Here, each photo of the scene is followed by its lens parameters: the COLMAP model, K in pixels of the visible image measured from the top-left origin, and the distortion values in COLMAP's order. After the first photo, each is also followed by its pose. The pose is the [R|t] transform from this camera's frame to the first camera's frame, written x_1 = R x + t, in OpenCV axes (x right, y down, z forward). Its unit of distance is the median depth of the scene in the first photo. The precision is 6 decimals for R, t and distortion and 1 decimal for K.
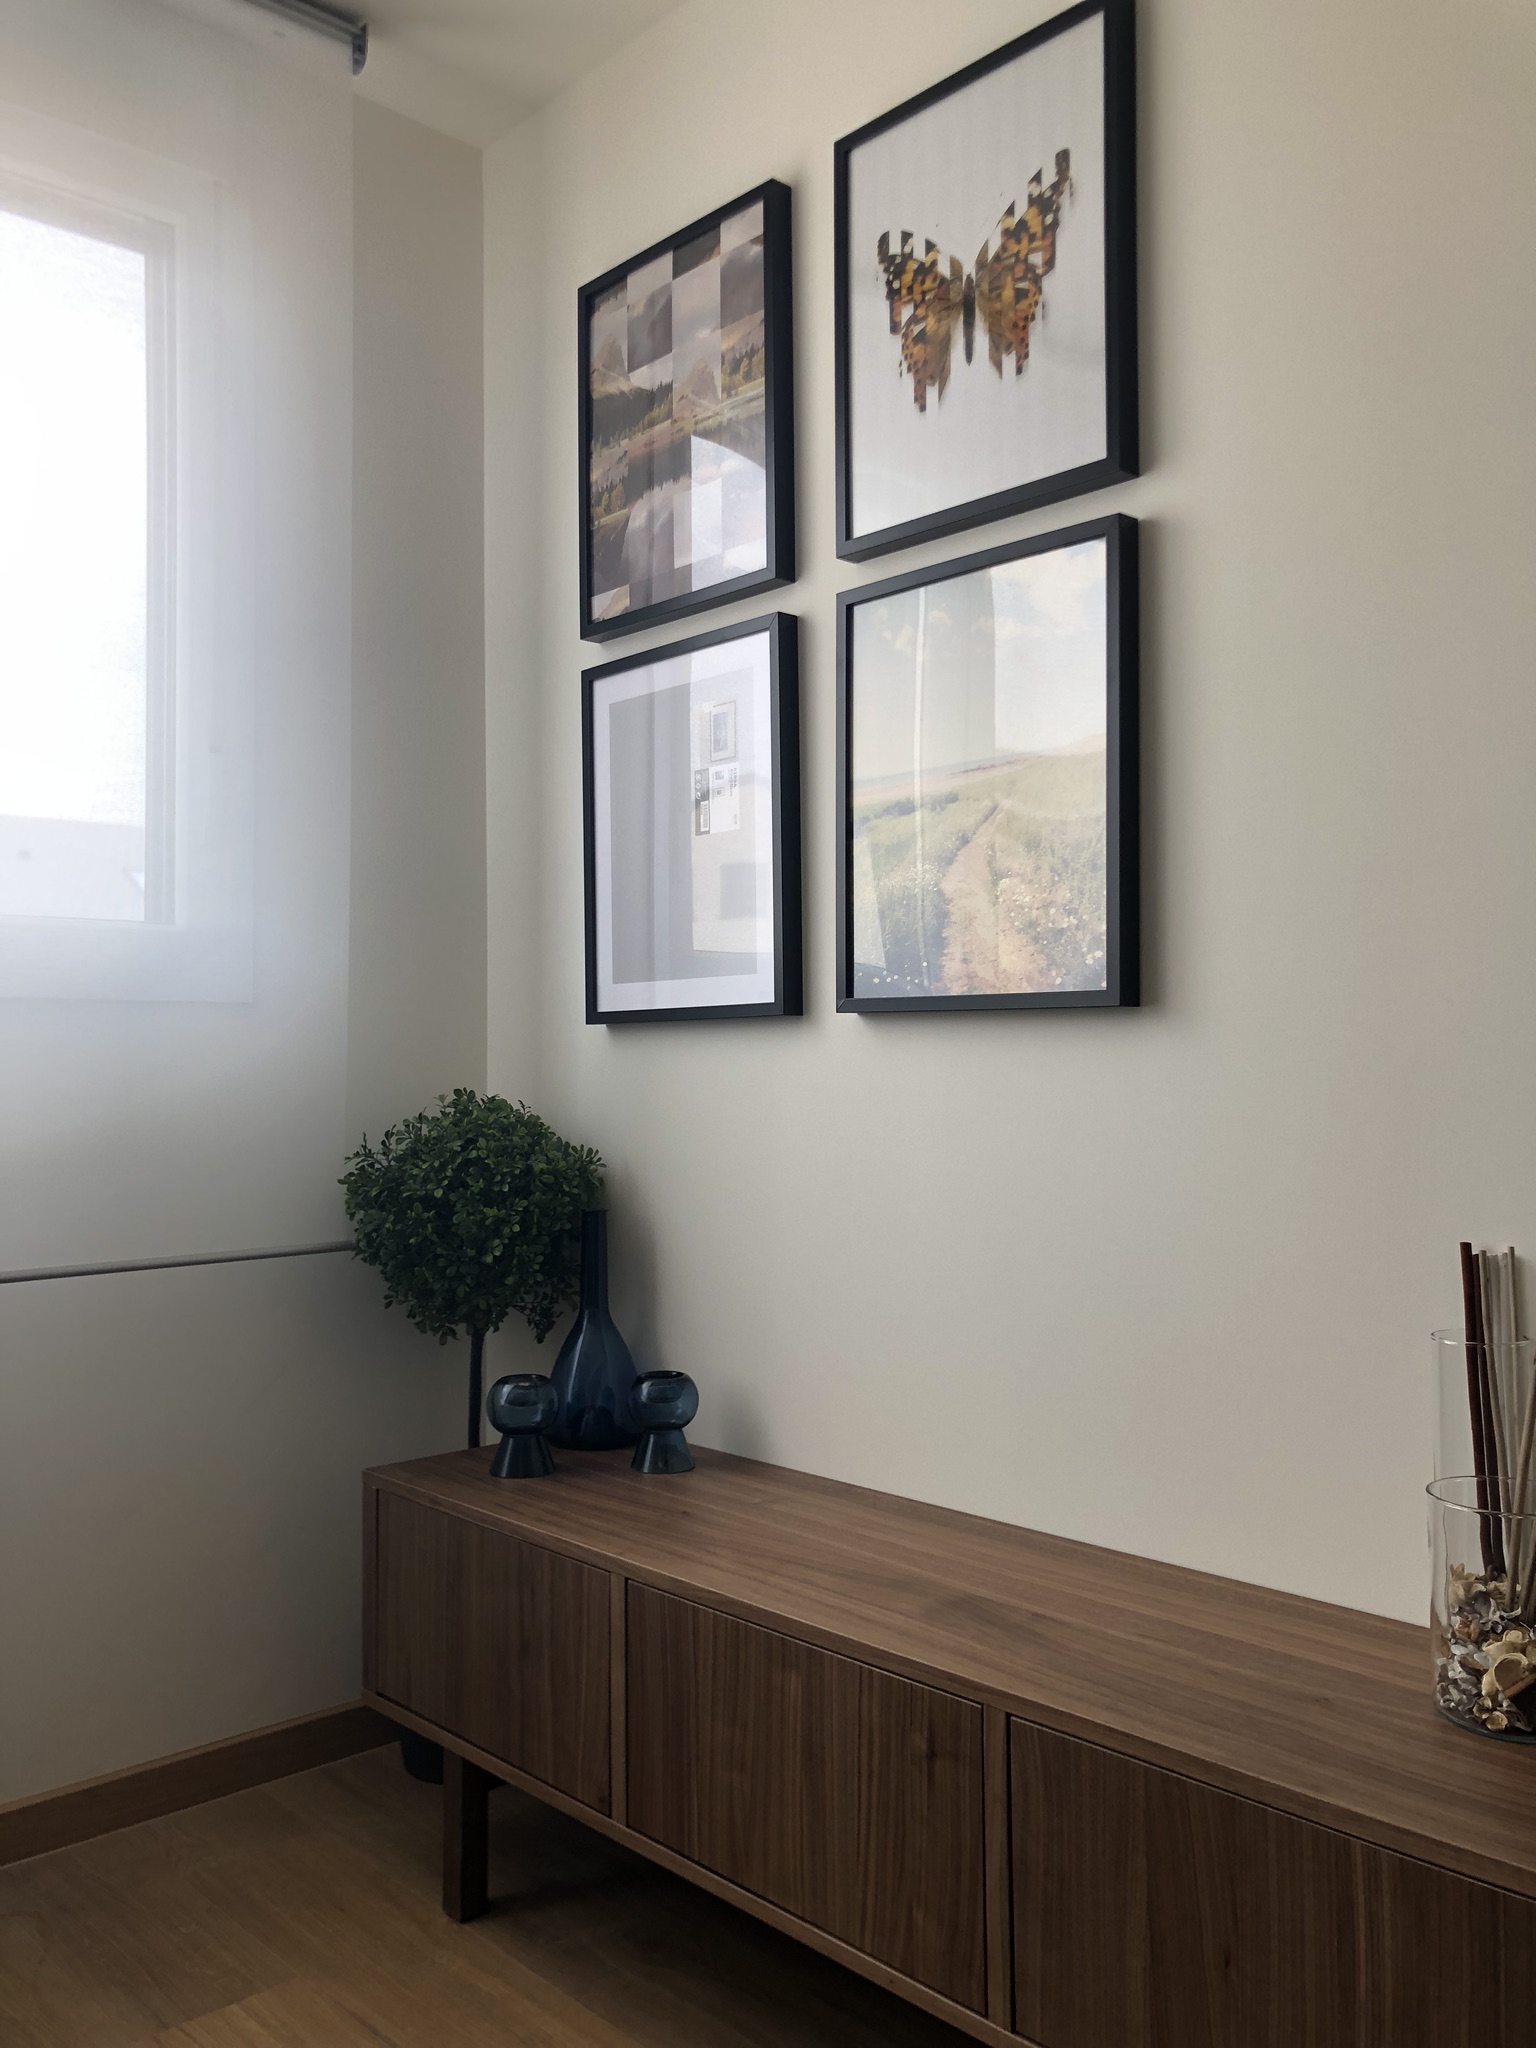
lens RADIAL K [[1718.0, 0, 762.1], [0, 1718.0, 971.8], [0, 0, 1]] dist [0.083330, -0.156458]
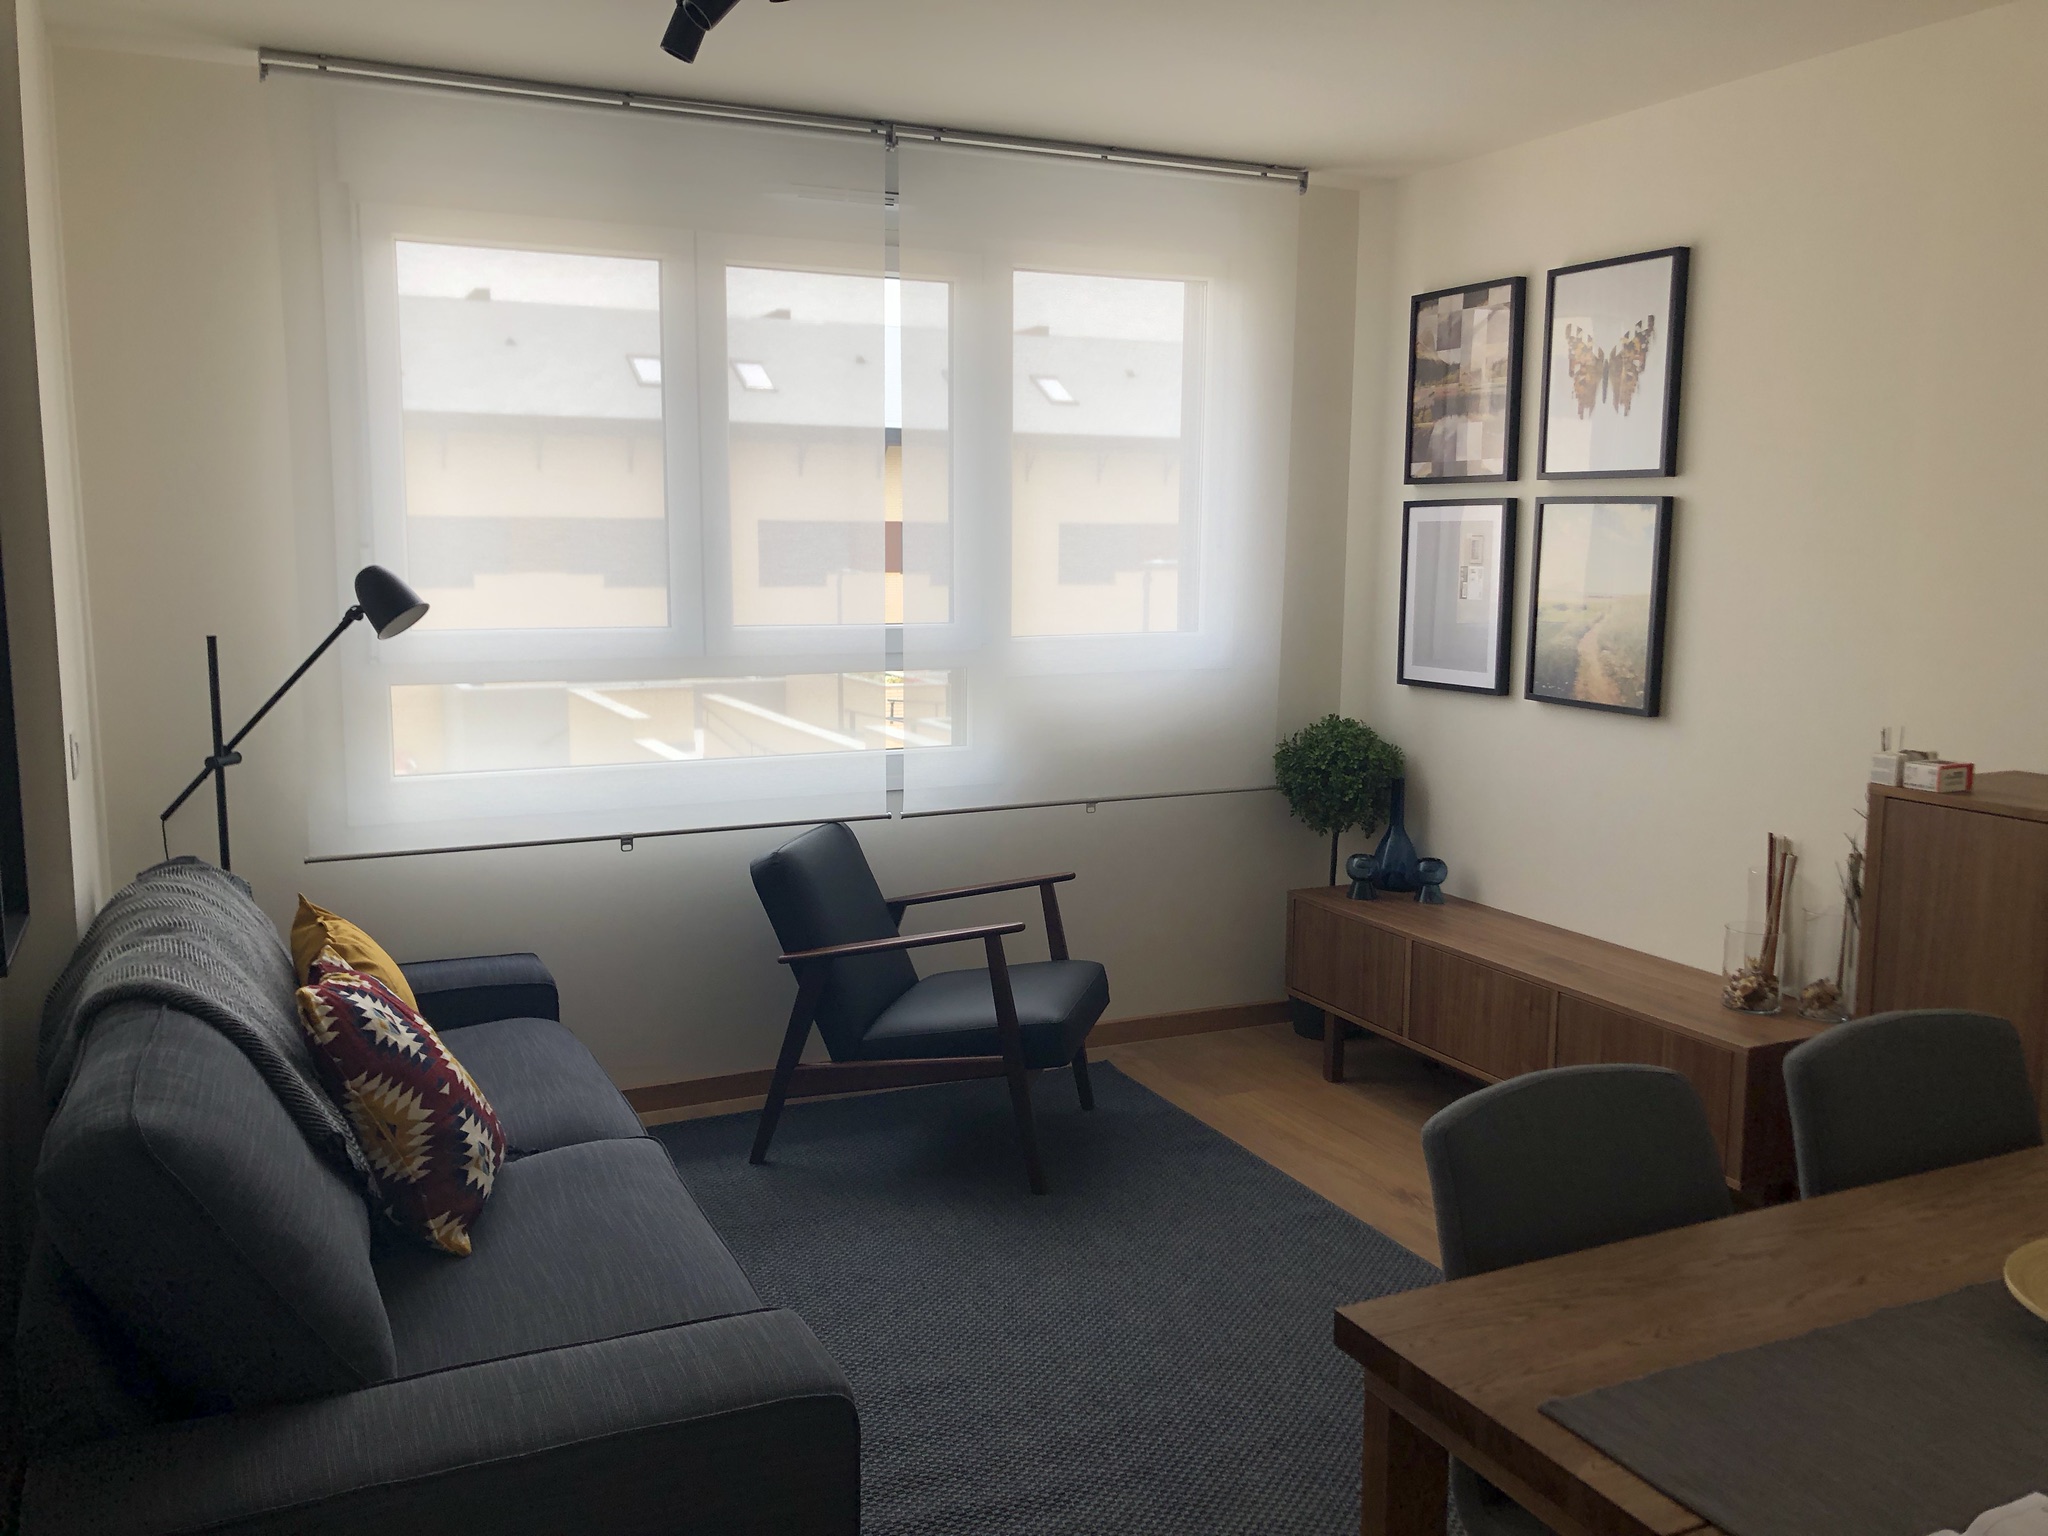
lens RADIAL K [[1693.2, 0, 1008.6], [0, 1693.2, 756.4], [0, 0, 1]] dist [0.078772, -0.150585]
pose [[0.954509, 0.054090, -0.293237, 0.053653], [-0.000620, 0.983768, 0.179445, -0.266419], [0.298183, -0.171100, 0.939048, -1.099474]]
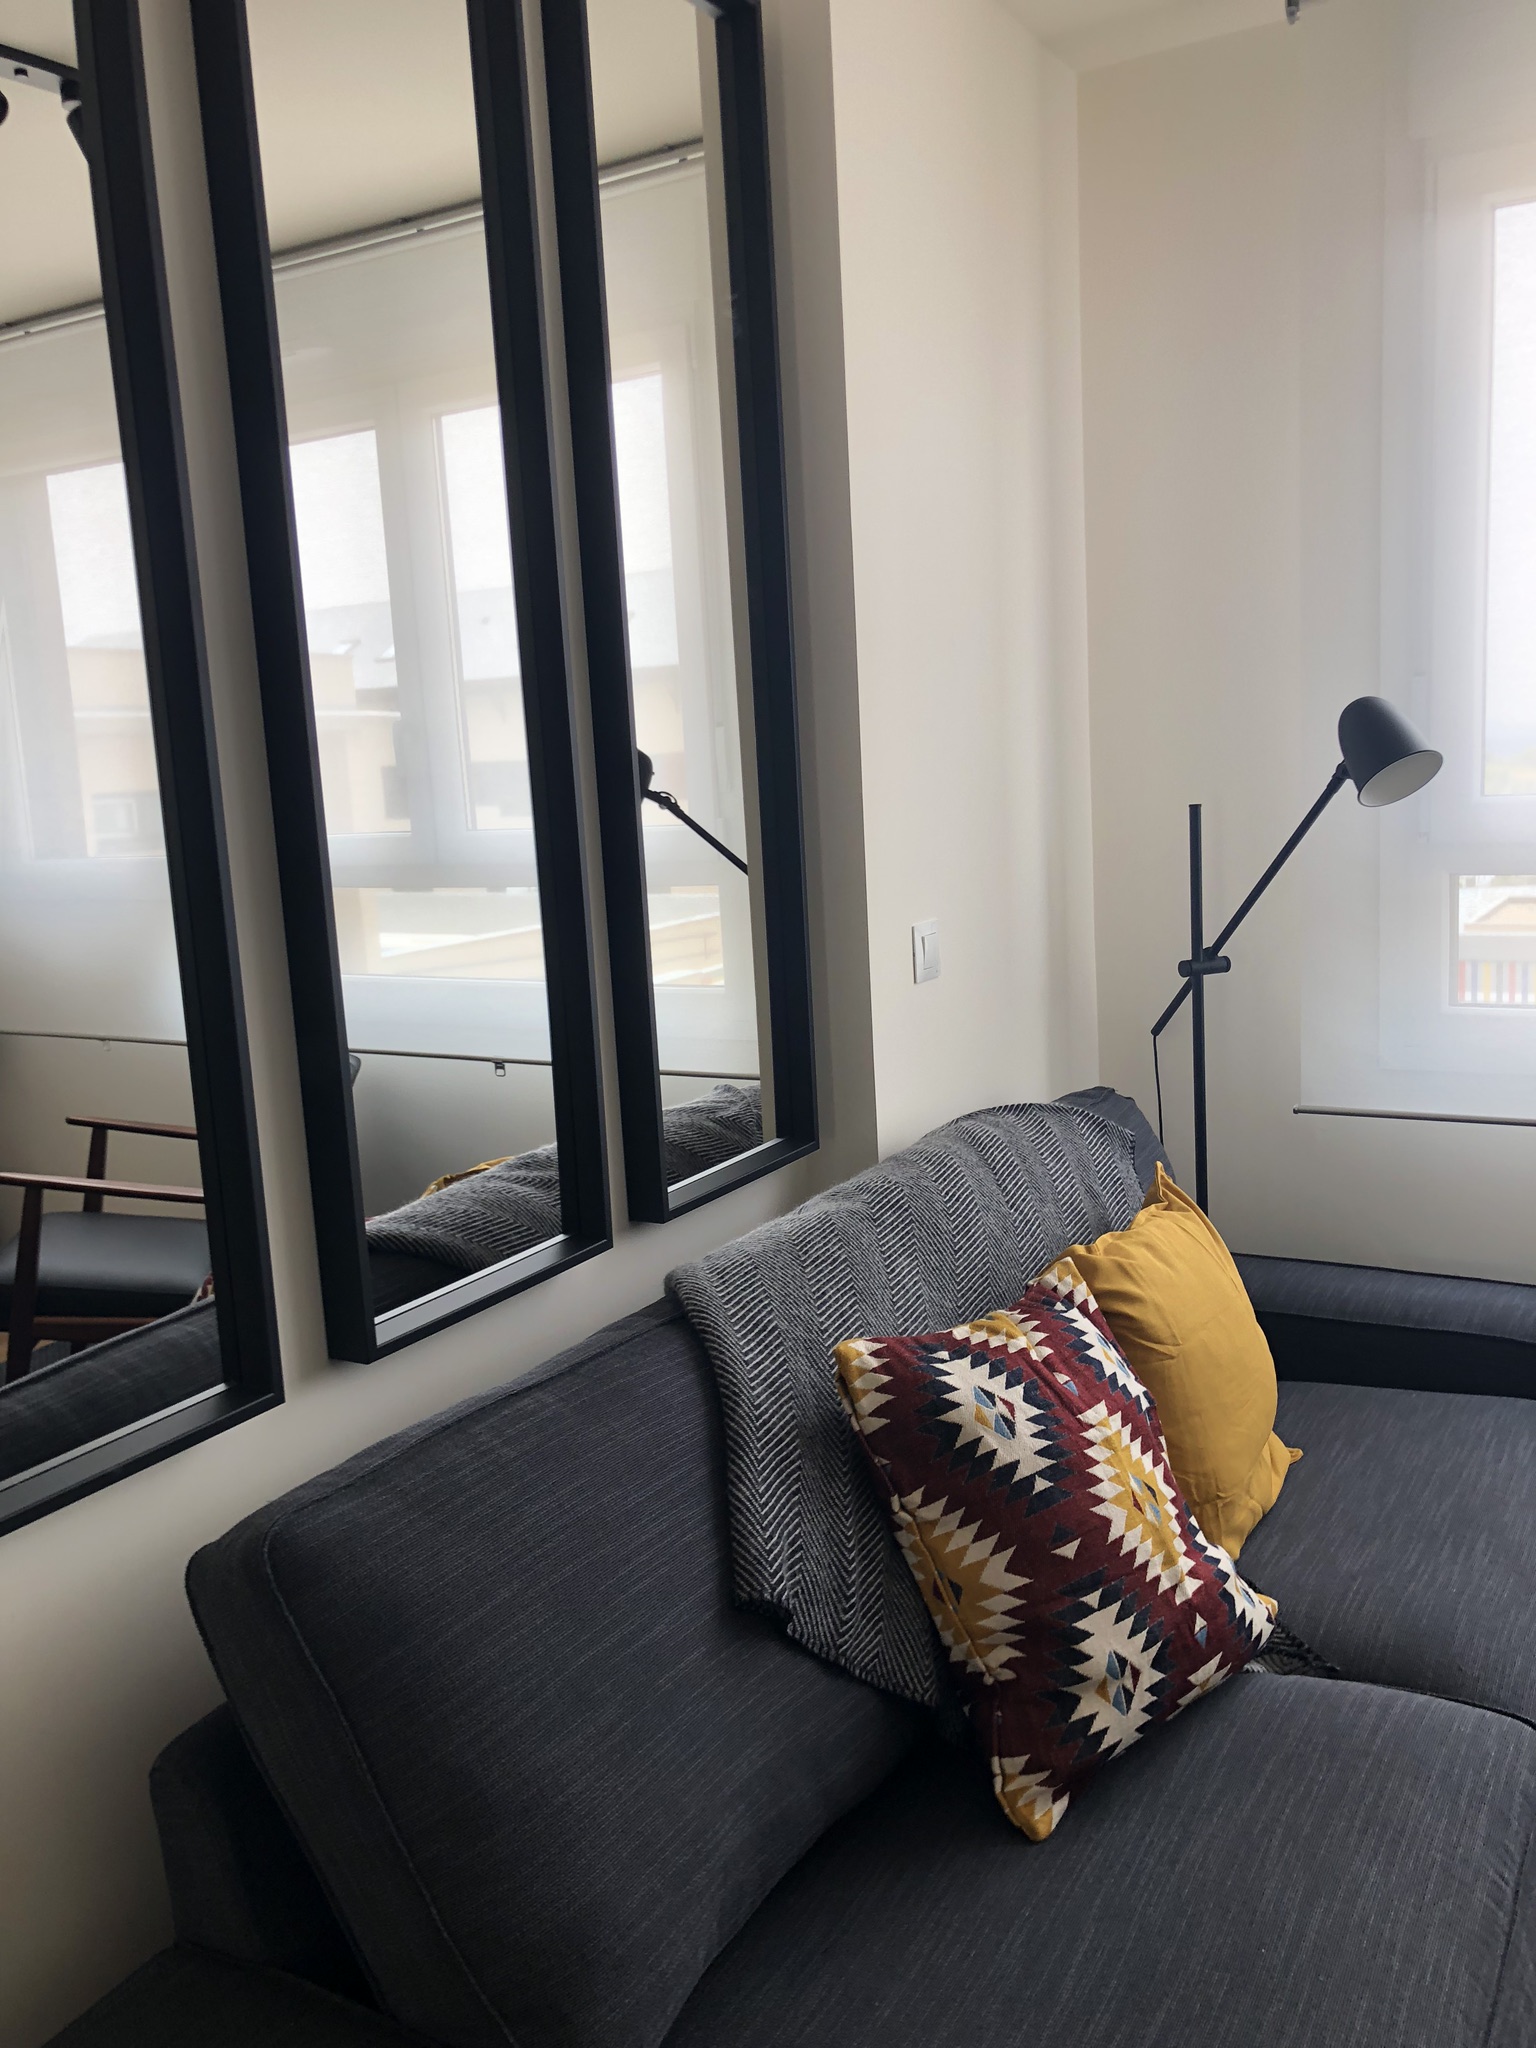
lens RADIAL K [[1693.2, 0, 770.4], [0, 1693.2, 1014.7], [0, 0, 1]] dist [0.078772, -0.150585]
pose [[0.295558, 0.143520, -0.944482, -0.043777], [0.093377, 0.979577, 0.178074, -0.187422], [0.950750, -0.140825, 0.276121, -0.445540]]
